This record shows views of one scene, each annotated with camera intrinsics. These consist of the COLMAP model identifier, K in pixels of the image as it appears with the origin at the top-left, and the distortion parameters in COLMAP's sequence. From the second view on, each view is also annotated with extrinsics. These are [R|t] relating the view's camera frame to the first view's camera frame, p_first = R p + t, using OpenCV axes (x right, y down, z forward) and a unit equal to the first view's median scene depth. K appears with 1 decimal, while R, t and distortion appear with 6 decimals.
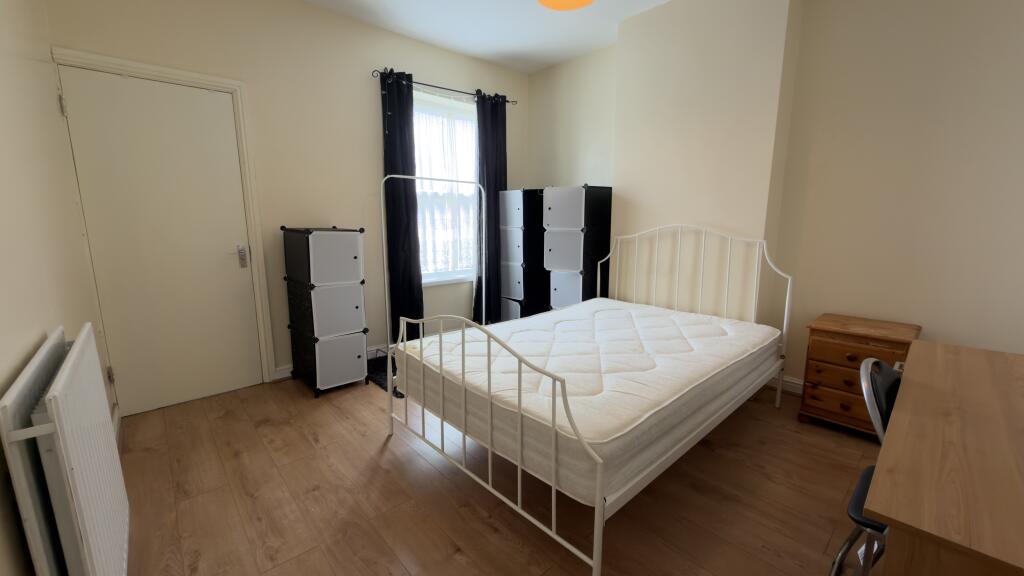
lens RADIAL K [[404.0, 0, 515.7], [0, 404.0, 290.6], [0, 0, 1]] dist [0.001558, 0.000065]
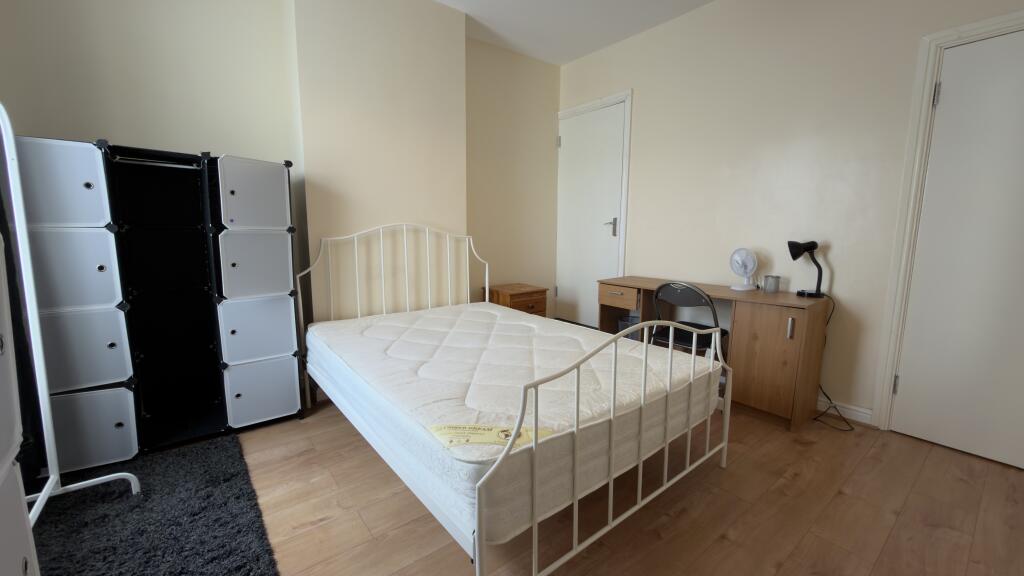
lens RADIAL K [[404.0, 0, 515.7], [0, 404.0, 290.6], [0, 0, 1]] dist [0.001558, 0.000065]
pose [[0.068583, -0.148932, 0.986466, -0.531650], [0.166965, 0.976562, 0.135828, -0.088361], [-0.983575, 0.155390, 0.091842, 0.650616]]
